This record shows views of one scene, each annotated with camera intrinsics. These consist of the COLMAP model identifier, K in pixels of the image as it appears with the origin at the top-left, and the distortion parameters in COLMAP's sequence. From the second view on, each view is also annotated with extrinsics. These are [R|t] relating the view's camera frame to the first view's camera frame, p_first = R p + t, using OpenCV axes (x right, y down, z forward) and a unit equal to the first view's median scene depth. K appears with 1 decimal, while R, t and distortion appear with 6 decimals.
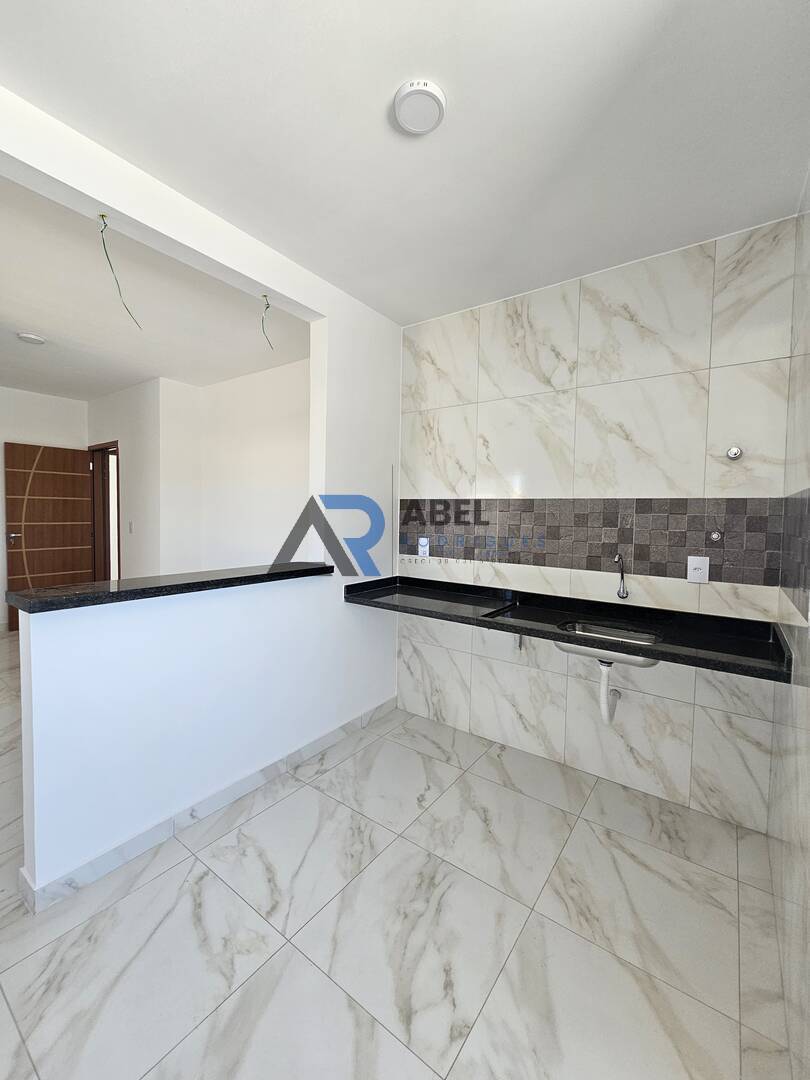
lens RADIAL K [[440.0, 0, 411.1], [0, 440.0, 531.0], [0, 0, 1]] dist [-0.001988, -0.000903]
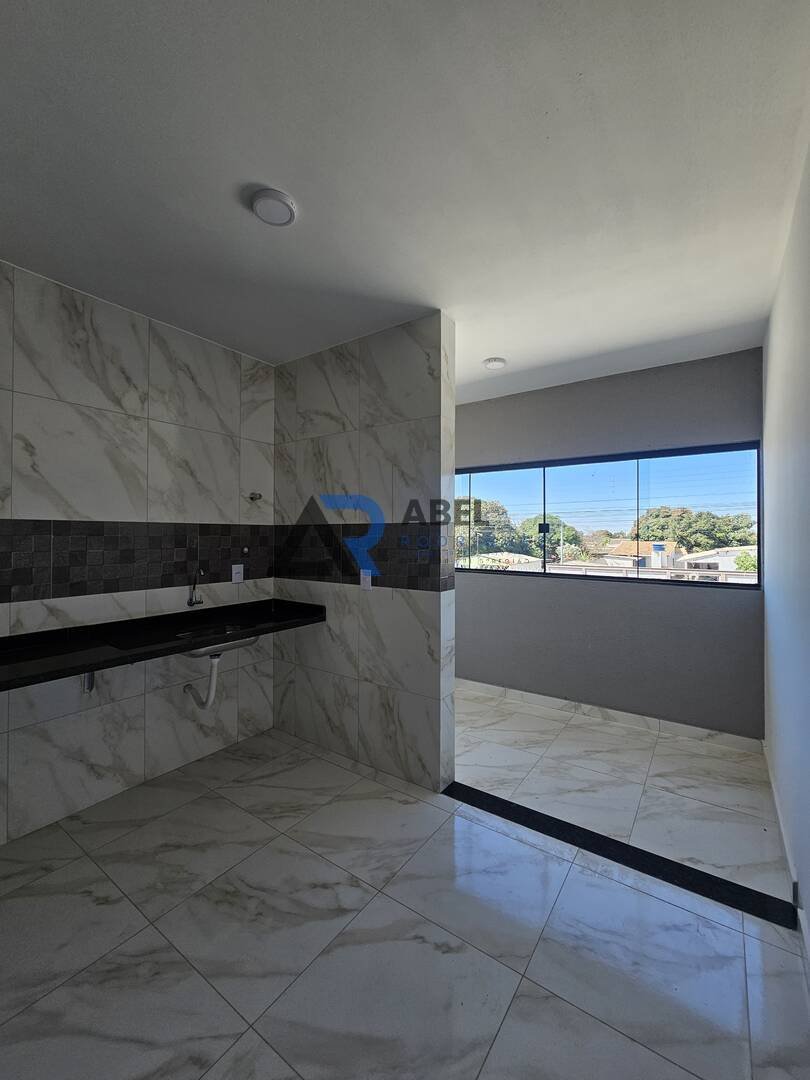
lens RADIAL K [[440.0, 0, 411.1], [0, 440.0, 531.0], [0, 0, 1]] dist [-0.001988, -0.000903]
pose [[-0.022799, -0.010429, 0.999686, -0.810044], [0.038161, 0.999208, 0.011294, -0.047376], [-0.999011, 0.038406, -0.022383, 0.456634]]
